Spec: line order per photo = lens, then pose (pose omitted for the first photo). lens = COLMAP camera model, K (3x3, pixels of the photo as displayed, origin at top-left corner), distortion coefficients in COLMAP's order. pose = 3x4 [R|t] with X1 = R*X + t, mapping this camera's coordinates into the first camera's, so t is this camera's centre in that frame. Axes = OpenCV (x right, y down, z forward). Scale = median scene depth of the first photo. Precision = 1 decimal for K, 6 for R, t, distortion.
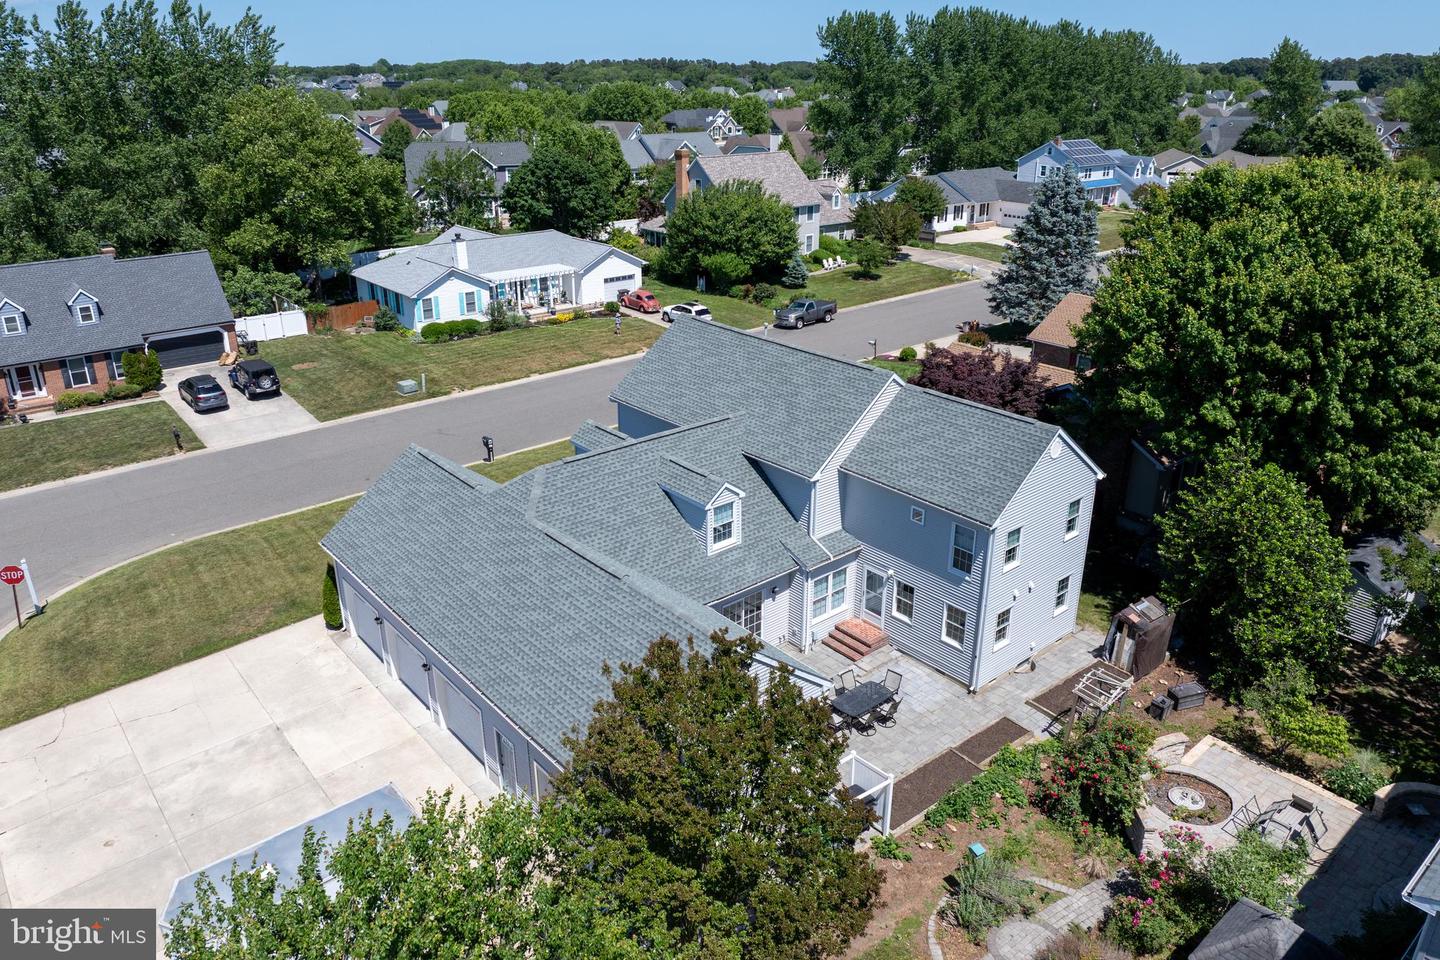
lens RADIAL K [[1018.5, 0, 716.7], [0, 1018.5, 460.8], [0, 0, 1]] dist [-0.037627, -0.001223]
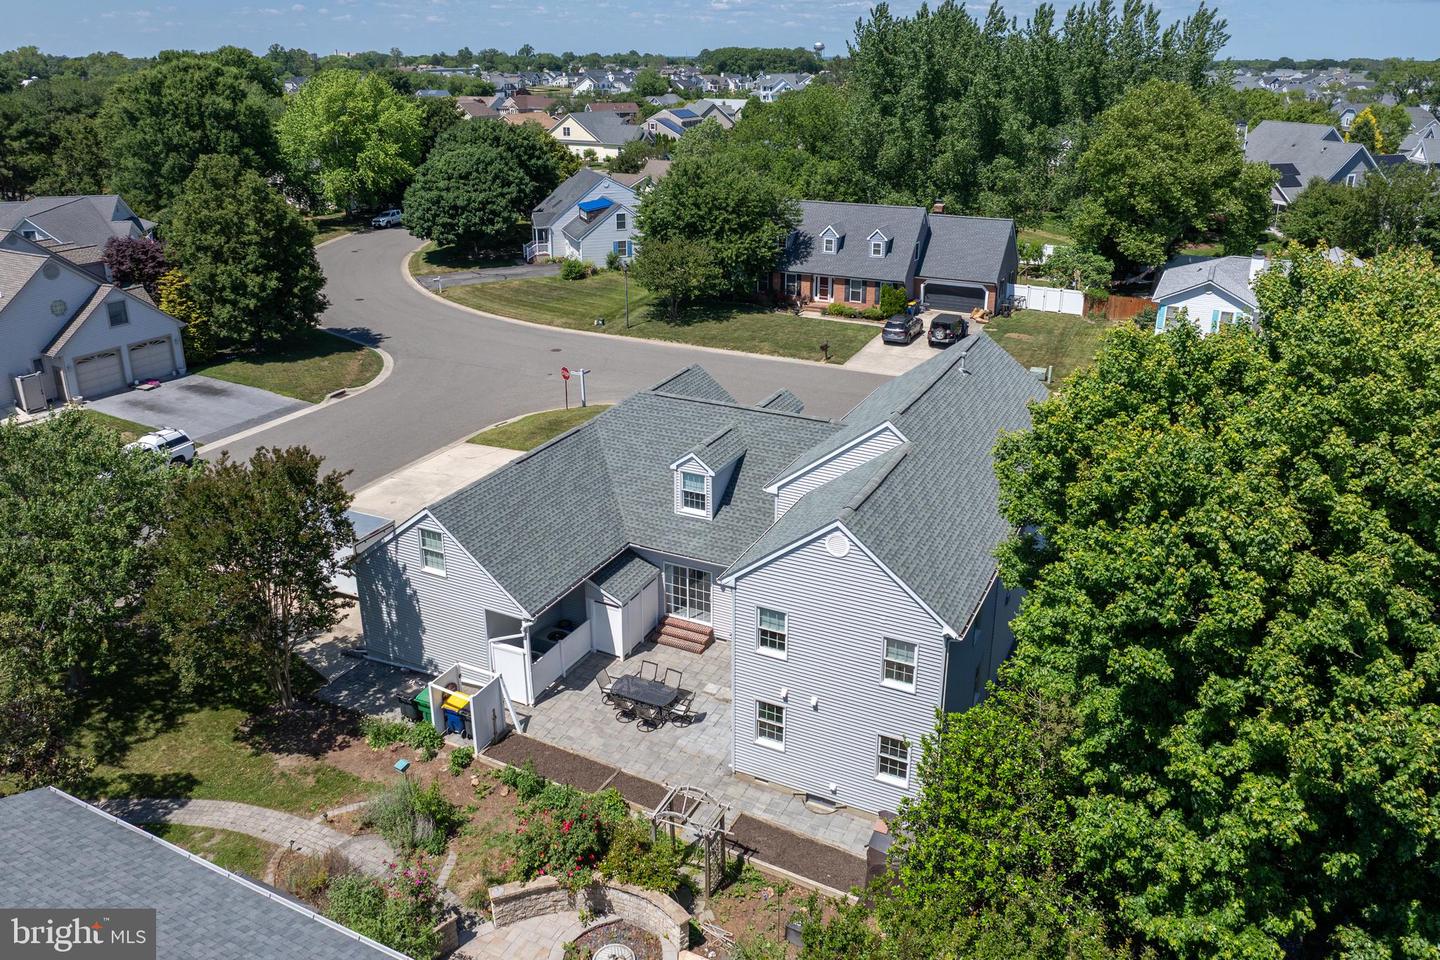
lens RADIAL K [[1044.0, 0, 726.4], [0, 1044.0, 395.8], [0, 0, 1]] dist [-0.040374, -0.002418]
pose [[0.404538, 0.283648, -0.869421, 0.394927], [-0.332976, 0.931114, 0.148842, -0.086059], [0.851748, 0.229284, 0.471119, 0.210638]]
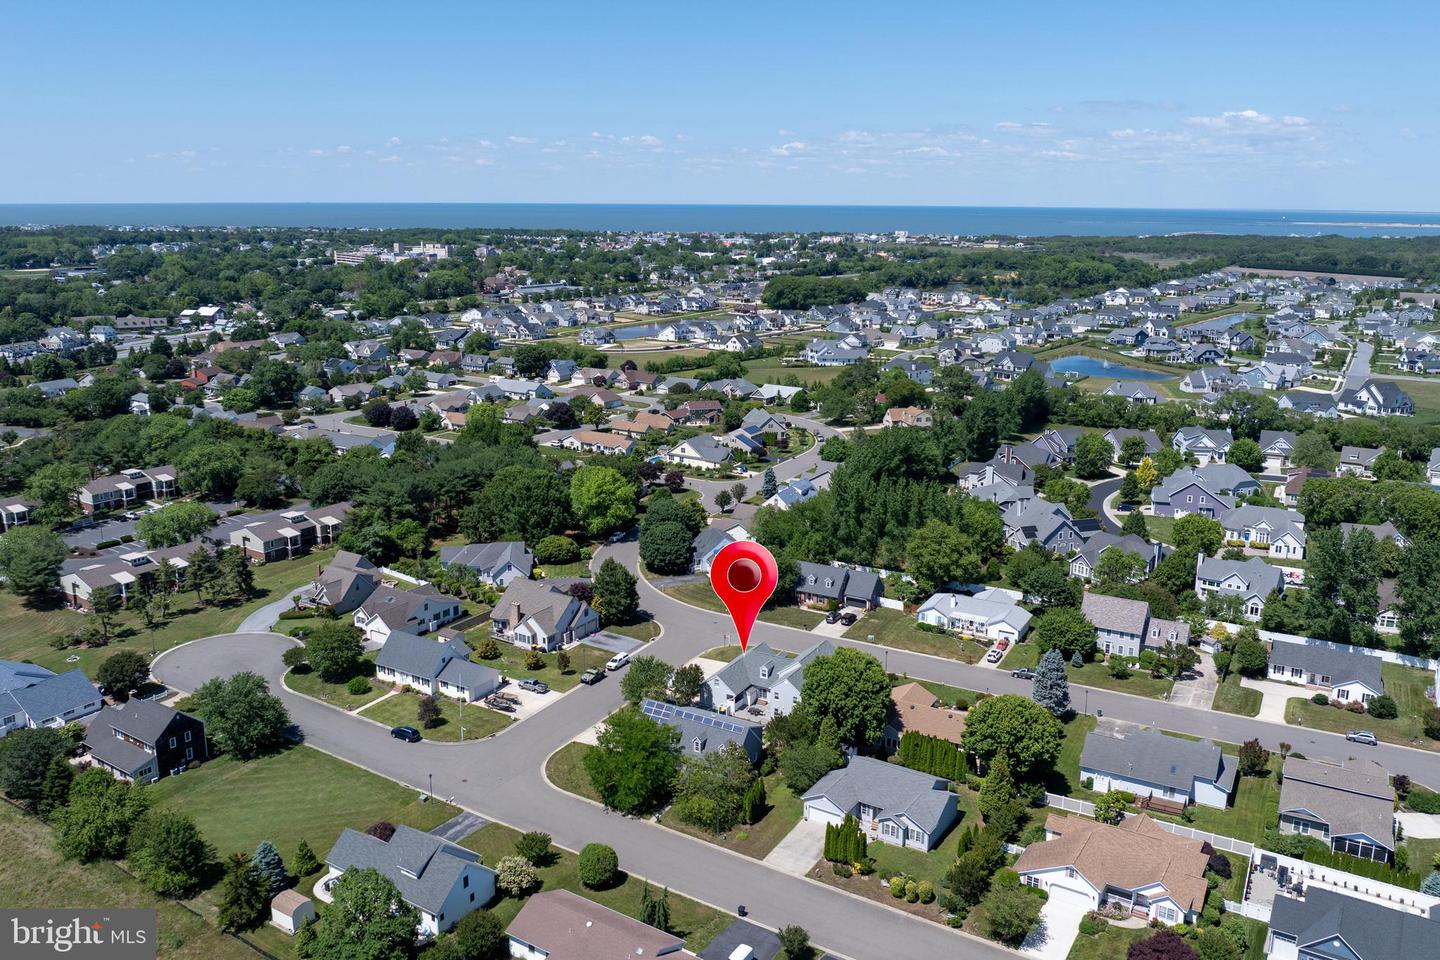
lens RADIAL K [[1093.2, 0, 720.1], [0, 1093.2, 438.9], [0, 0, 1]] dist [-0.016946, -0.003320]
pose [[0.349346, 0.189263, -0.917680, 2.128205], [-0.344350, 0.936784, 0.062115, -0.588070], [0.871424, 0.294304, 0.392435, -0.784405]]
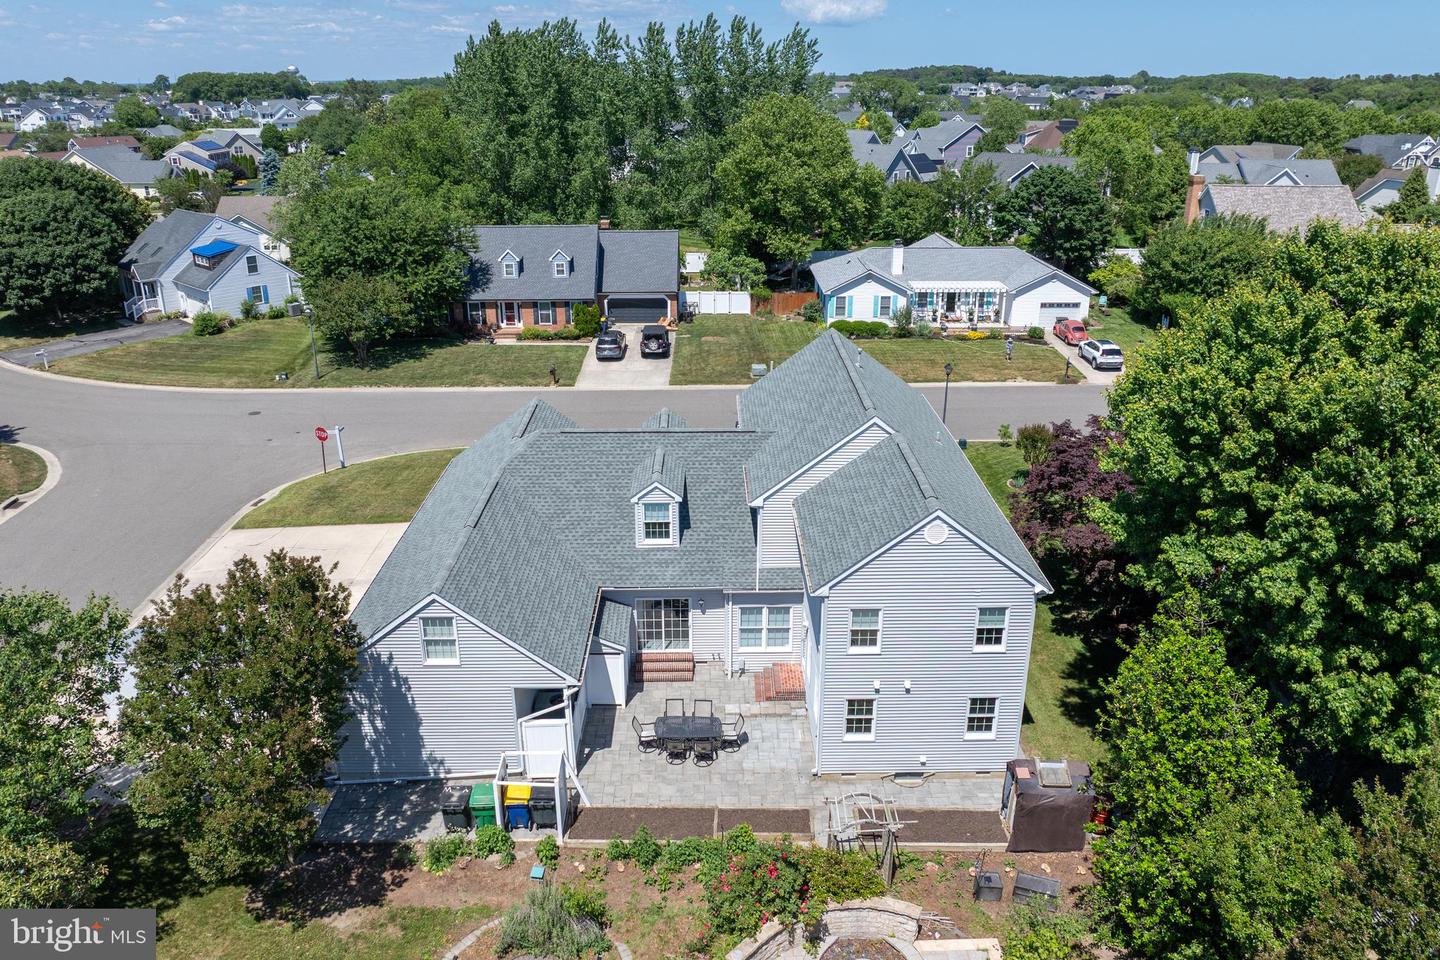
lens RADIAL K [[1018.5, 0, 716.7], [0, 1018.5, 460.8], [0, 0, 1]] dist [-0.037627, -0.001223]
pose [[0.771855, 0.222644, -0.595541, 0.276946], [-0.228210, 0.971280, 0.067342, -0.034453], [0.593430, 0.083930, 0.800497, 0.087294]]
